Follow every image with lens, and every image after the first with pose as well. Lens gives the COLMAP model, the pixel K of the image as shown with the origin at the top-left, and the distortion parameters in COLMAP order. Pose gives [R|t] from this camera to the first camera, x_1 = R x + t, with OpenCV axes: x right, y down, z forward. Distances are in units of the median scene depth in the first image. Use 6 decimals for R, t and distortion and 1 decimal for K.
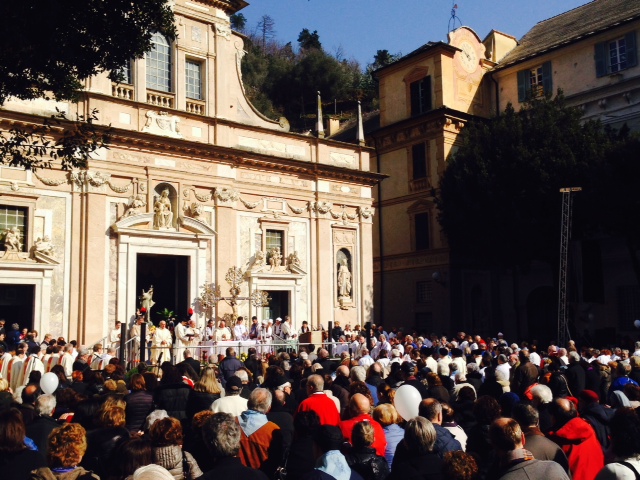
lens RADIAL K [[753.8, 0, 320.0], [0, 753.8, 240.0], [0, 0, 1]] dist [0.073068, -0.024865]
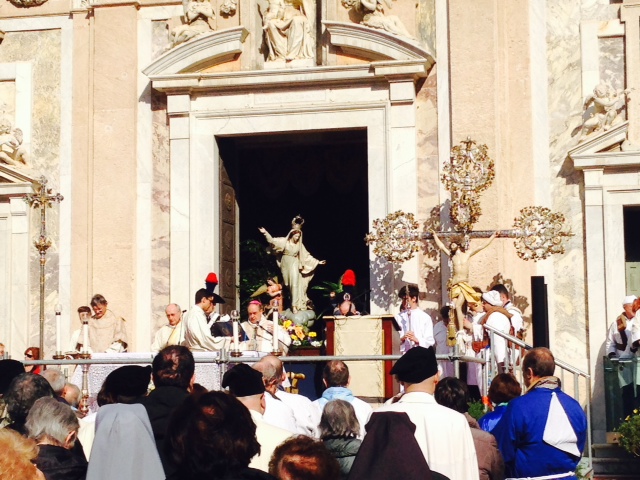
lens RADIAL K [[1478.0, 0, 320.0], [0, 1478.0, 240.0], [0, 0, 1]] dist [-0.026733, 0.719329]
pose [[0.607301, -0.075980, -0.790830, 0.333416], [0.100640, 0.994755, -0.018288, 0.076671], [0.788072, -0.068483, 0.611762, 0.486725]]
